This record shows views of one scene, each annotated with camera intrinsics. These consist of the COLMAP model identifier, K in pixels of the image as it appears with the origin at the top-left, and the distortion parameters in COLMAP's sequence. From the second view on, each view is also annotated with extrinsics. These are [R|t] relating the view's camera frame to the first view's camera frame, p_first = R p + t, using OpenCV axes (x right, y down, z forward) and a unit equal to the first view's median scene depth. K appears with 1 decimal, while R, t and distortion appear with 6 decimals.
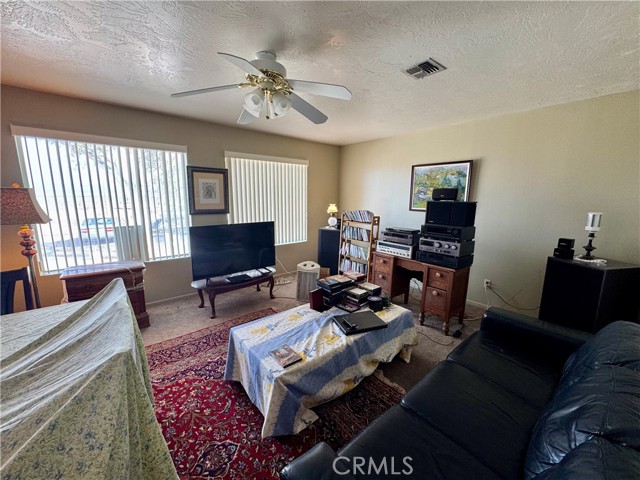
lens RADIAL K [[256.2, 0, 320.0], [0, 256.2, 240.0], [0, 0, 1]] dist [-0.001224, -0.000247]
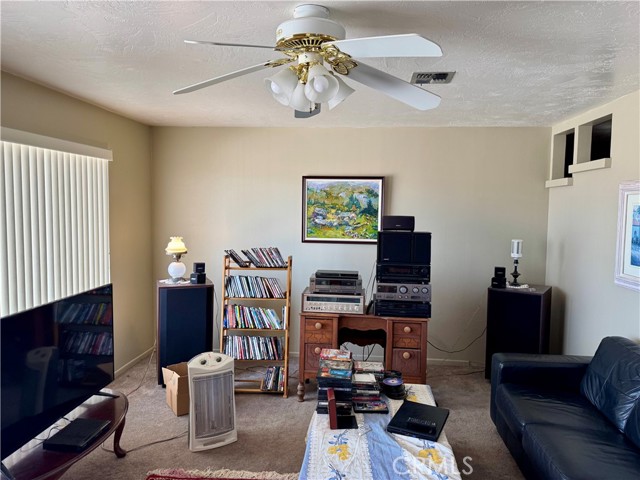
lens RADIAL K [[449.6, 0, 323.2], [0, 449.6, 234.3], [0, 0, 1]] dist [0.089087, -0.000229]
pose [[0.709709, -0.042342, 0.703221, -0.551595], [0.113543, 0.992017, -0.054860, -0.083498], [-0.695285, 0.118781, 0.708851, 0.169231]]
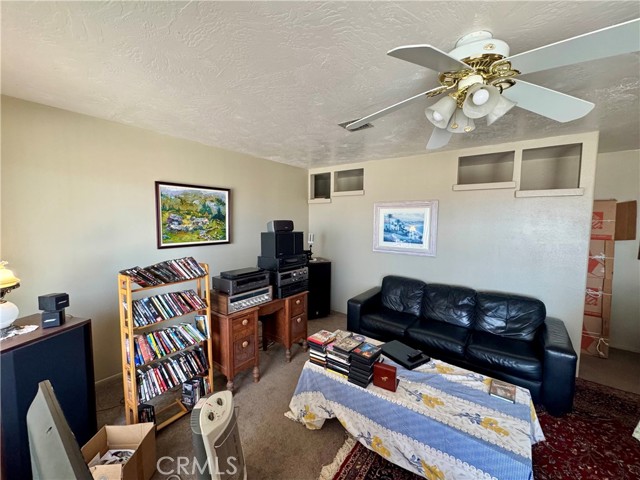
lens RADIAL K [[256.2, 0, 320.0], [0, 256.2, 240.0], [0, 0, 1]] dist [-0.001224, -0.000247]
pose [[-0.212714, -0.097305, 0.972257, -0.476350], [0.153494, 0.979348, 0.131597, -0.204573], [-0.964983, 0.177228, -0.193386, 0.926360]]
